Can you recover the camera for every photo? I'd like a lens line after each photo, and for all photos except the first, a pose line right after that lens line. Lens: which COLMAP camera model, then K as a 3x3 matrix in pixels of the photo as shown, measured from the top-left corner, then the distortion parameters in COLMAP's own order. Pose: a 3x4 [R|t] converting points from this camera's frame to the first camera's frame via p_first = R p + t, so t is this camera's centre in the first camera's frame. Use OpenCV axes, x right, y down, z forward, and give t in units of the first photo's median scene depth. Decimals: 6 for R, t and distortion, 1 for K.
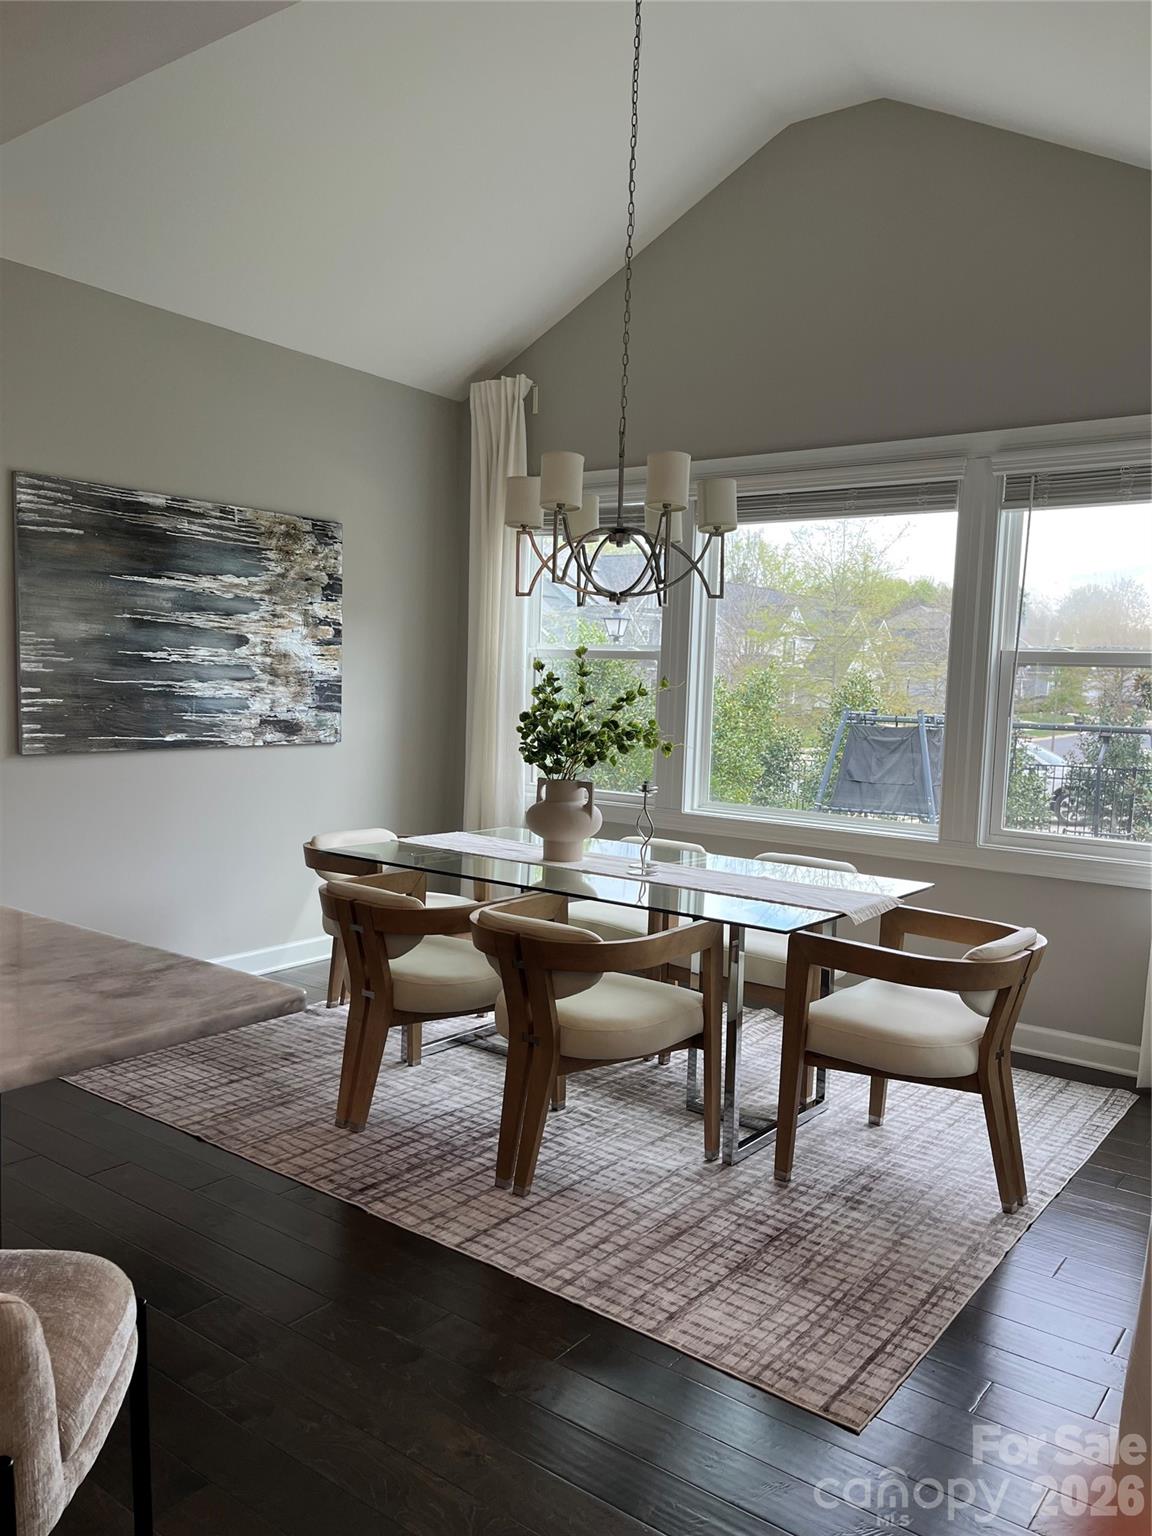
lens RADIAL K [[1166.8, 0, 578.2], [0, 1166.8, 772.5], [0, 0, 1]] dist [0.033526, 0.003152]
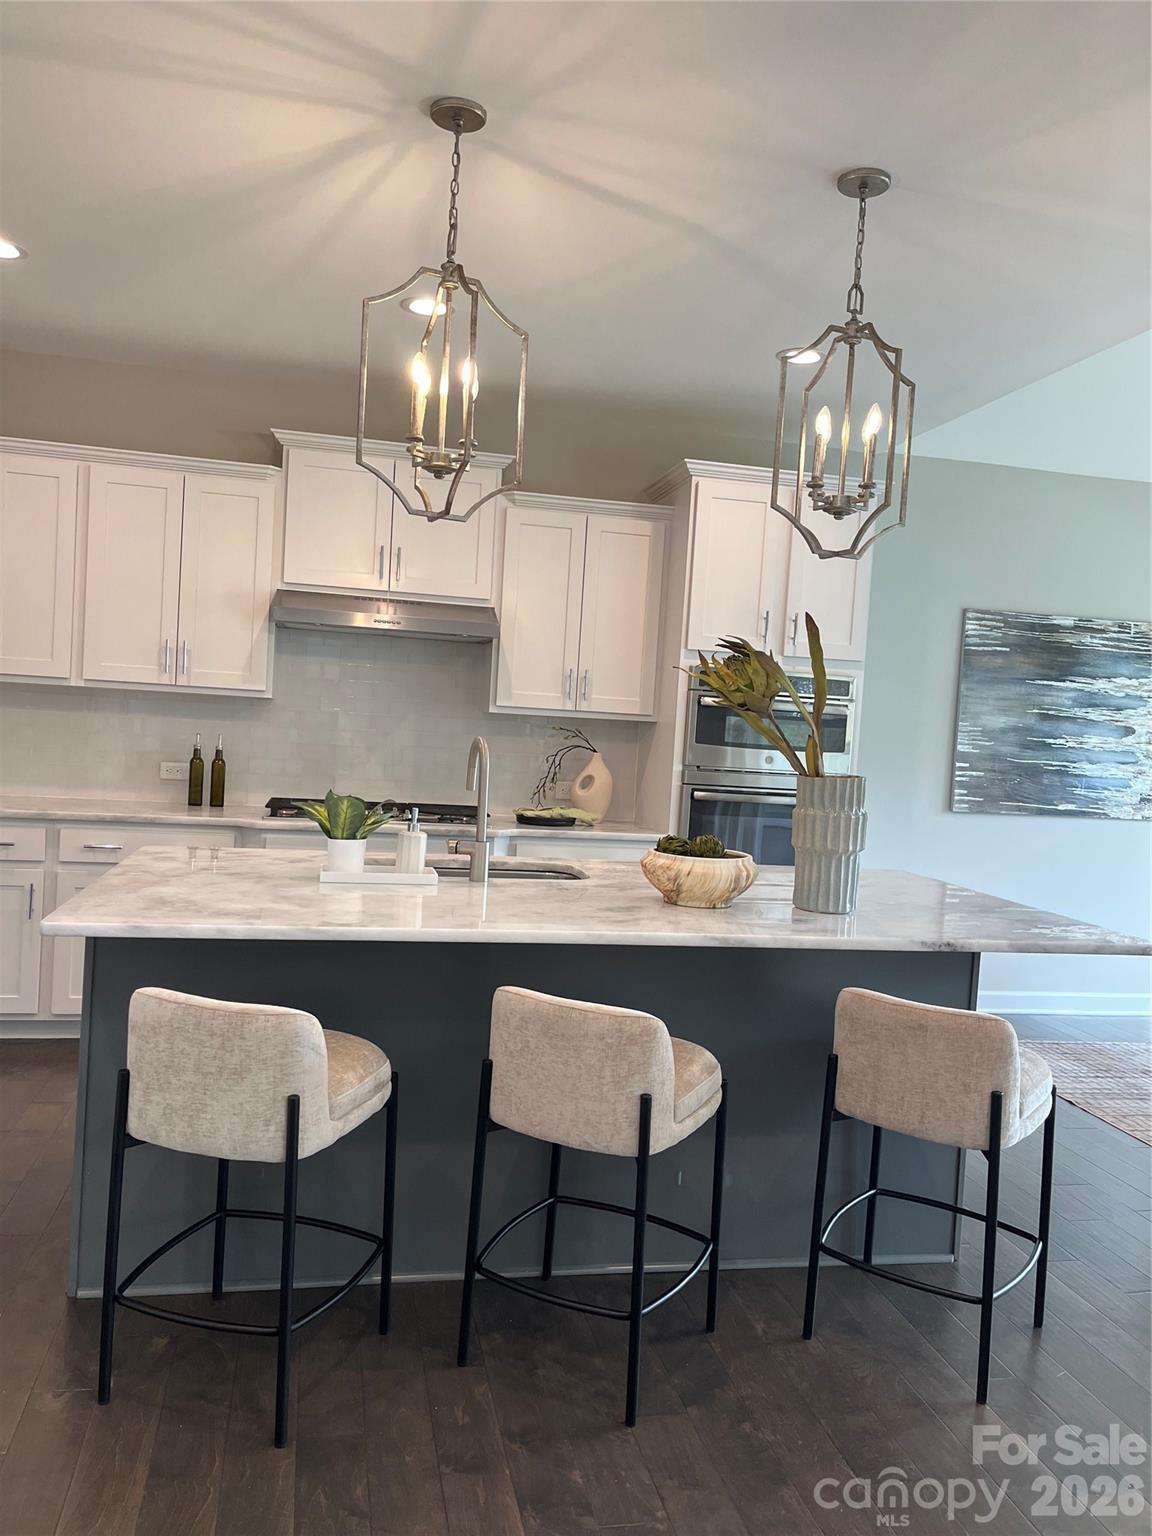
lens RADIAL K [[1166.8, 0, 576.5], [0, 1166.8, 772.6], [0, 0, 1]] dist [0.033526, 0.003152]
pose [[0.755067, 0.043126, -0.654228, 0.082880], [-0.090599, 0.995125, -0.038966, 0.030640], [0.649358, 0.088694, 0.755293, -0.301784]]
